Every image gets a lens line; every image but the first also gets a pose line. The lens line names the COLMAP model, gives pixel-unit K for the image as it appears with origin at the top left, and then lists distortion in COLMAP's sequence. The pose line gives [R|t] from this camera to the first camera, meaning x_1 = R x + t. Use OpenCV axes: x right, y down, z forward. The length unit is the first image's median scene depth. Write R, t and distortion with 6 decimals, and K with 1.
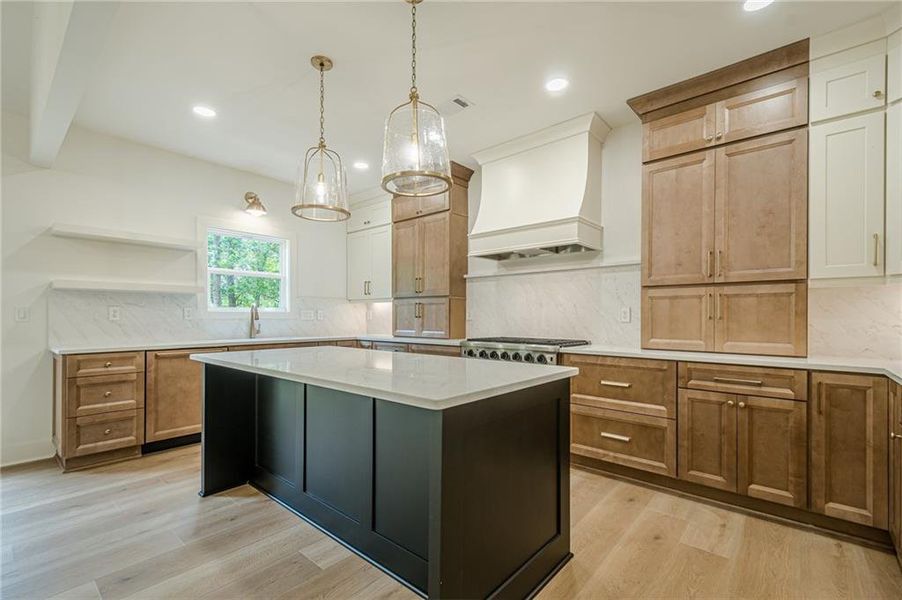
lens RADIAL K [[392.3, 0, 435.2], [0, 392.3, 316.8], [0, 0, 1]] dist [0.013801, -0.000219]
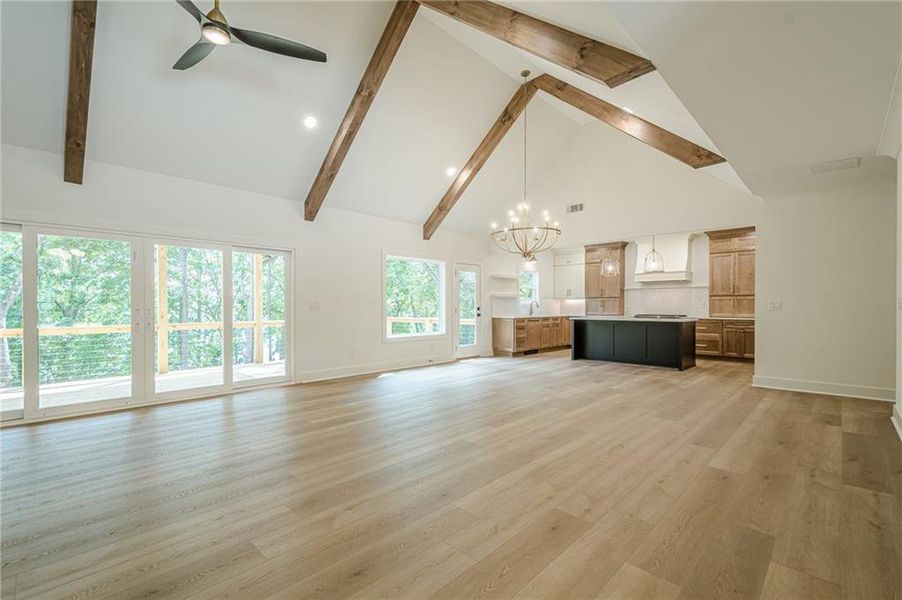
lens RADIAL K [[392.3, 0, 445.8], [0, 392.3, 304.9], [0, 0, 1]] dist [0.013801, -0.000219]
pose [[0.998707, -0.000468, -0.050830, -1.275720], [0.000210, 0.999987, -0.005089, 0.005967], [0.050831, 0.005072, 0.998694, -2.014873]]
